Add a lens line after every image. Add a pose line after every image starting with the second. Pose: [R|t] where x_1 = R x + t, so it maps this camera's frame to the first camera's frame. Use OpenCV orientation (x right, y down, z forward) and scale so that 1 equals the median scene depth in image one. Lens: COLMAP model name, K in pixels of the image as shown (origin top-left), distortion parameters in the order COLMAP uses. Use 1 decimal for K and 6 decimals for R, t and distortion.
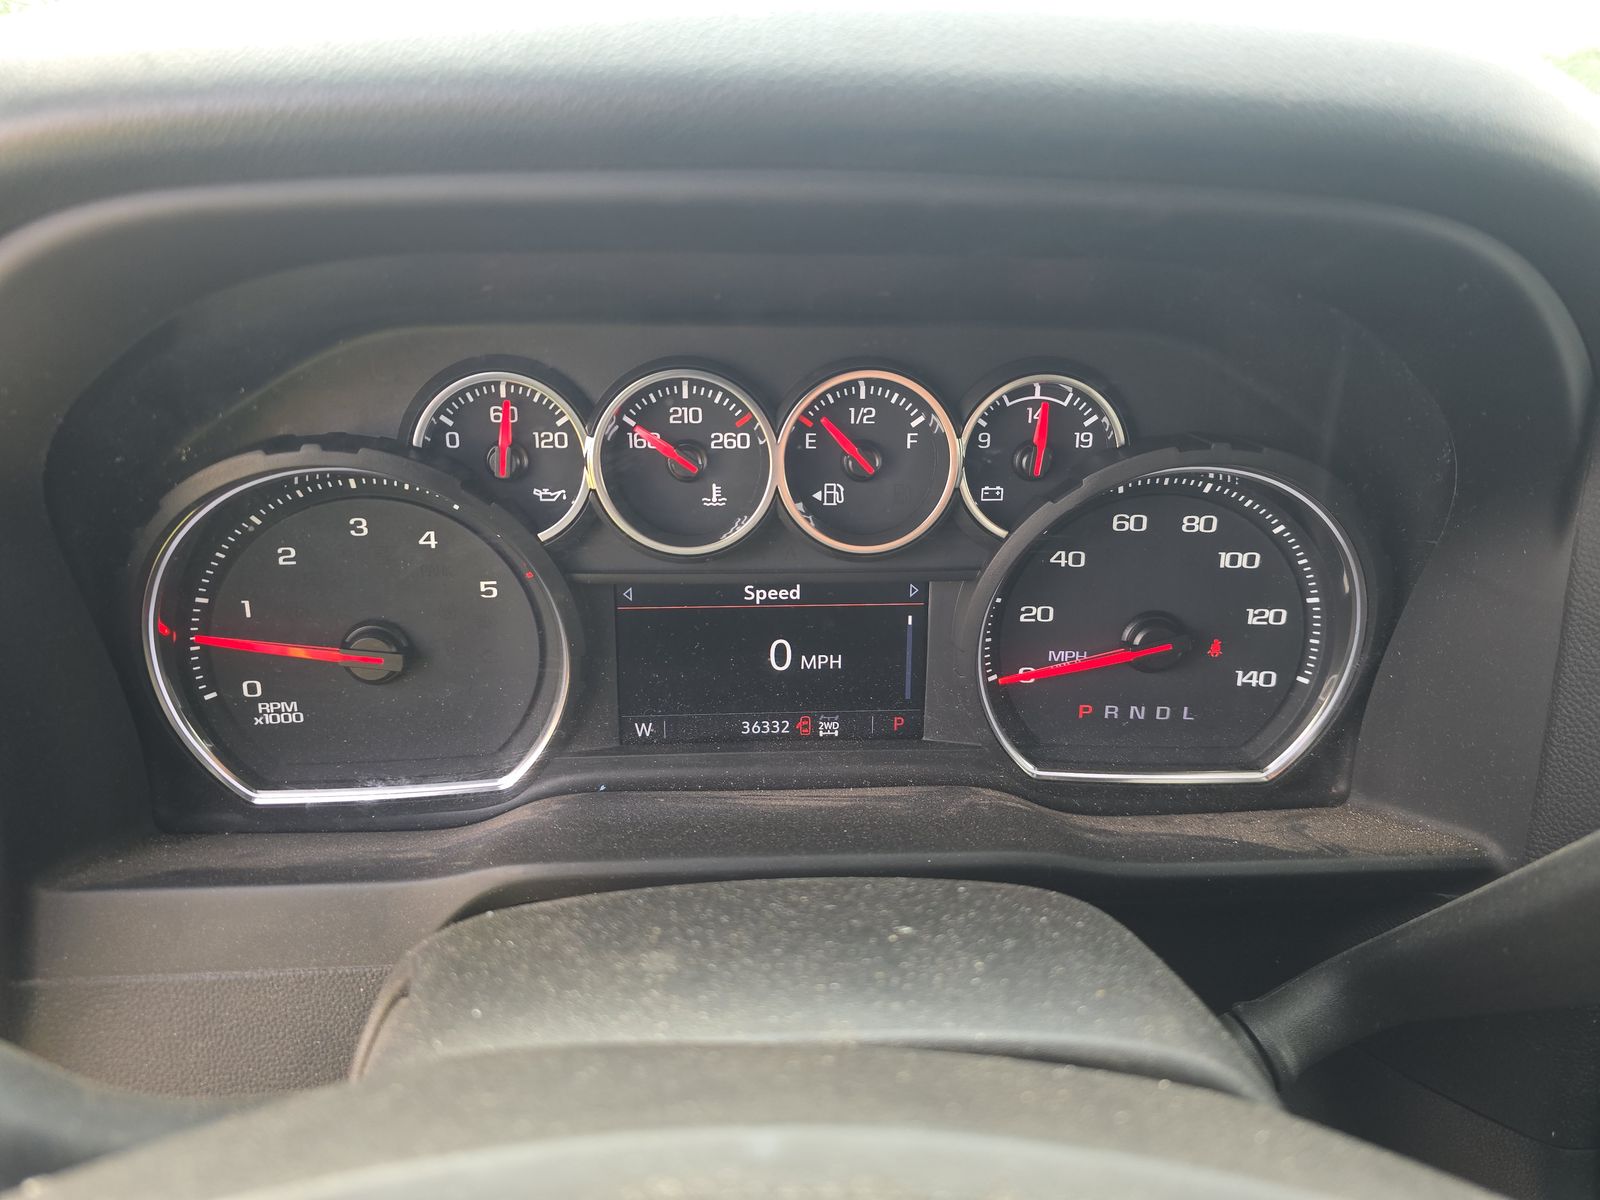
lens RADIAL K [[1109.4, 0, 802.8], [0, 1109.4, 614.3], [0, 0, 1]] dist [0.035619, -0.002076]
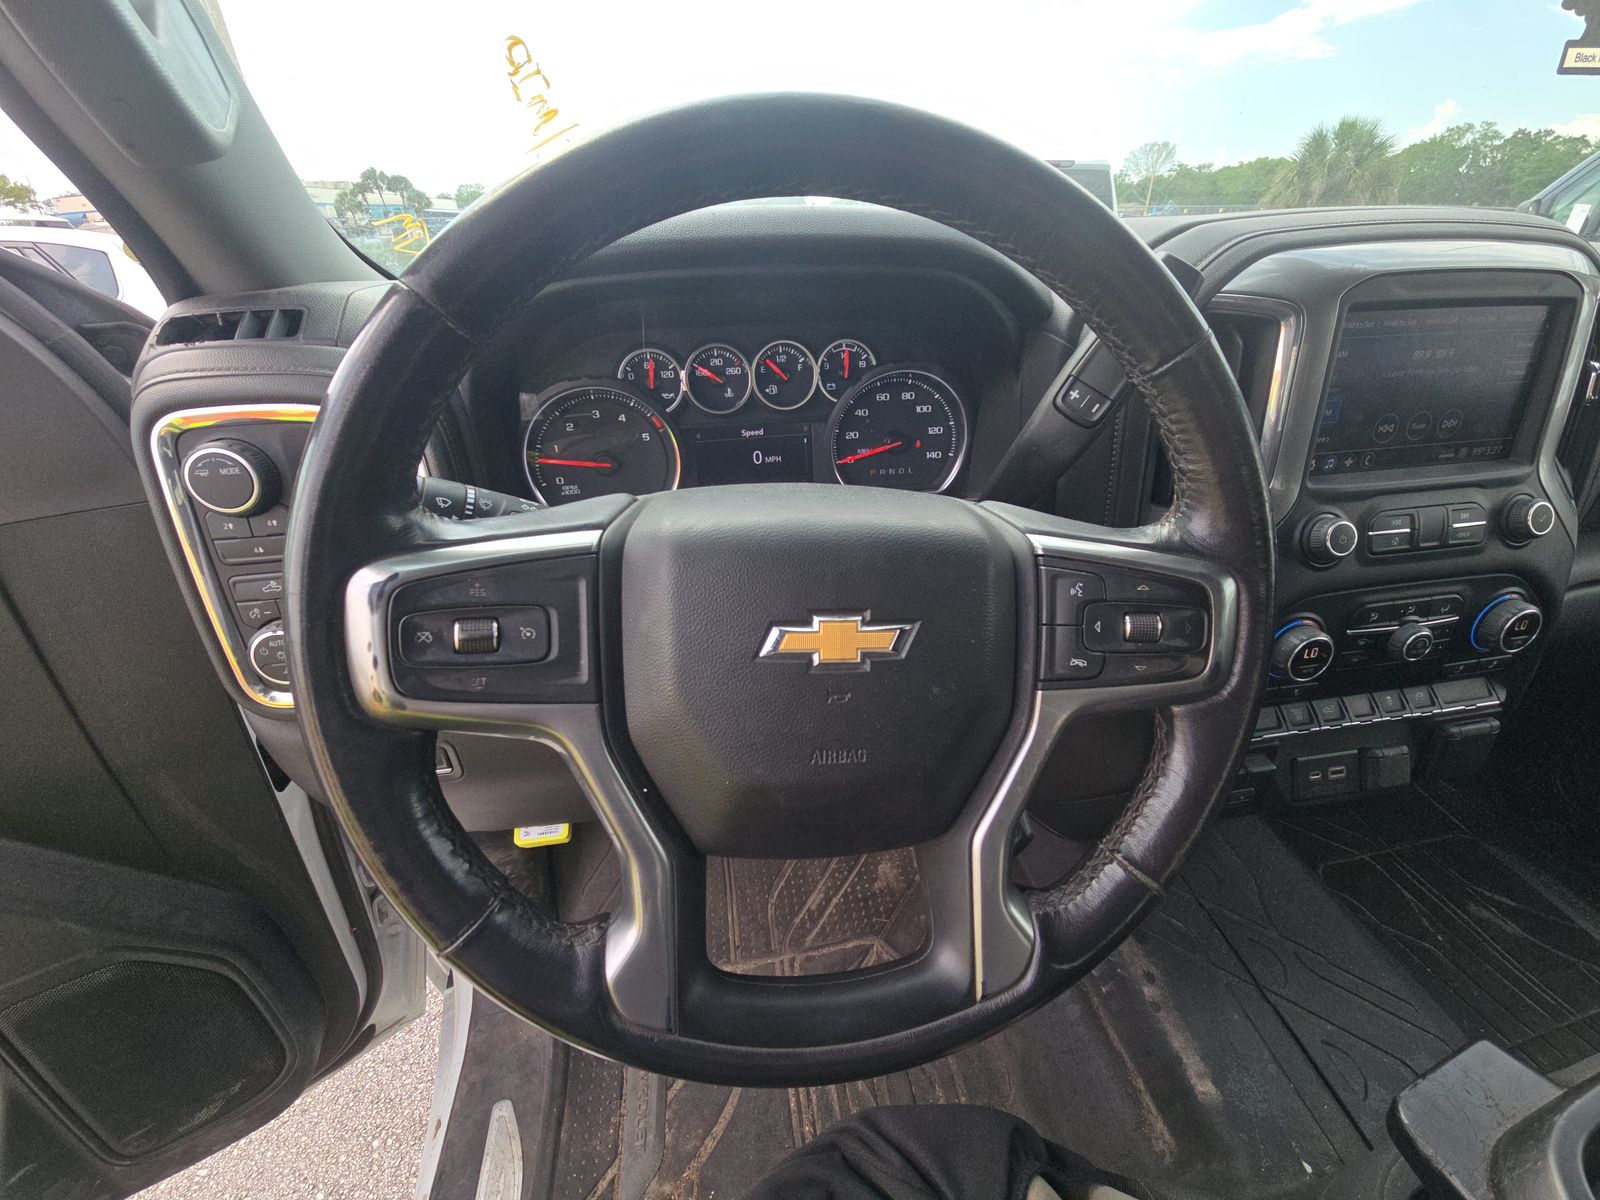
lens RADIAL K [[648.0, 0, 804.1], [0, 648.0, 596.1], [0, 0, 1]] dist [0.004112, -0.003472]
pose [[0.993334, -0.086376, 0.076333, -0.061173], [0.079972, 0.993310, 0.083308, 0.267340], [-0.083018, -0.076648, 0.993596, -0.619519]]
